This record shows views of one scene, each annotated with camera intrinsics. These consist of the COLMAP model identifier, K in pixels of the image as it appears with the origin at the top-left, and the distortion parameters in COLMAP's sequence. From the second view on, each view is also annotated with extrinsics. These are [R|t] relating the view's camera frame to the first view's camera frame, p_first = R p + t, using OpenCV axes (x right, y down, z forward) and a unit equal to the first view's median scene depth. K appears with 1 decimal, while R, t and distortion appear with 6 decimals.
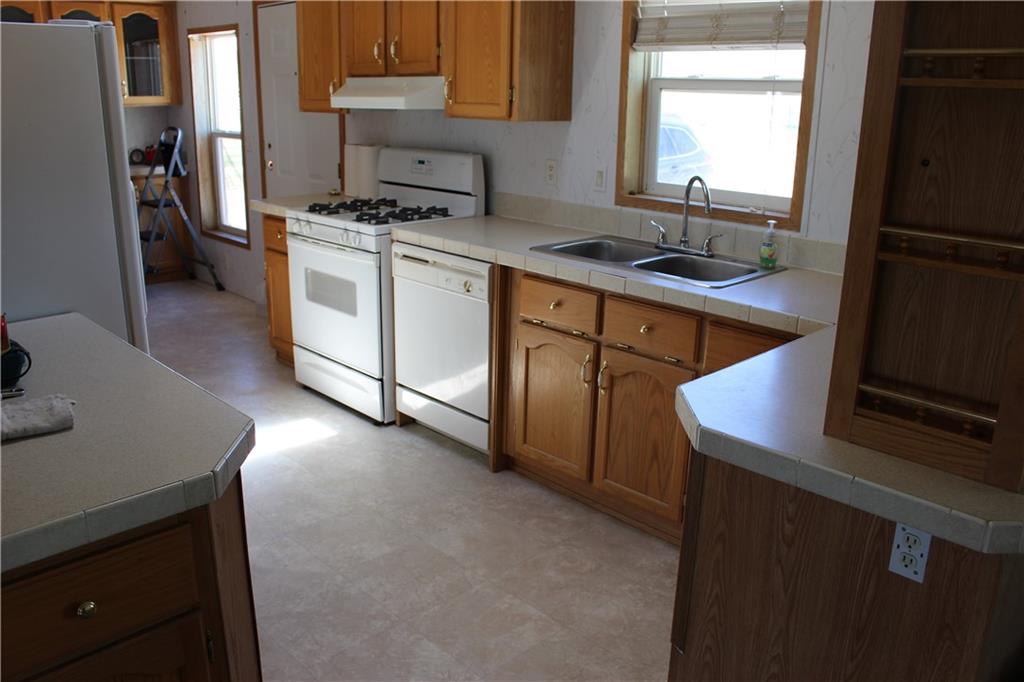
lens RADIAL K [[856.8, 0, 509.5], [0, 856.8, 341.3], [0, 0, 1]] dist [-0.063941, 0.003671]
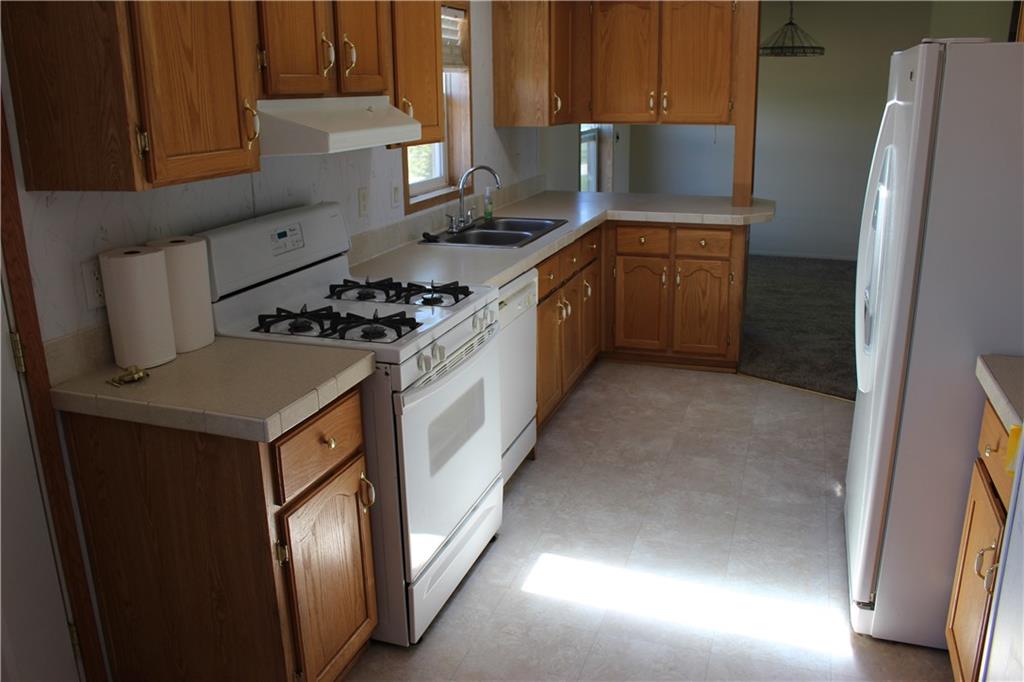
lens RADIAL K [[856.8, 0, 509.5], [0, 856.8, 341.3], [0, 0, 1]] dist [-0.063941, 0.003671]
pose [[-0.465837, -0.256344, 0.846926, -0.915199], [0.259624, 0.875400, 0.407764, -0.443313], [-0.845926, 0.409833, -0.341241, 1.387935]]
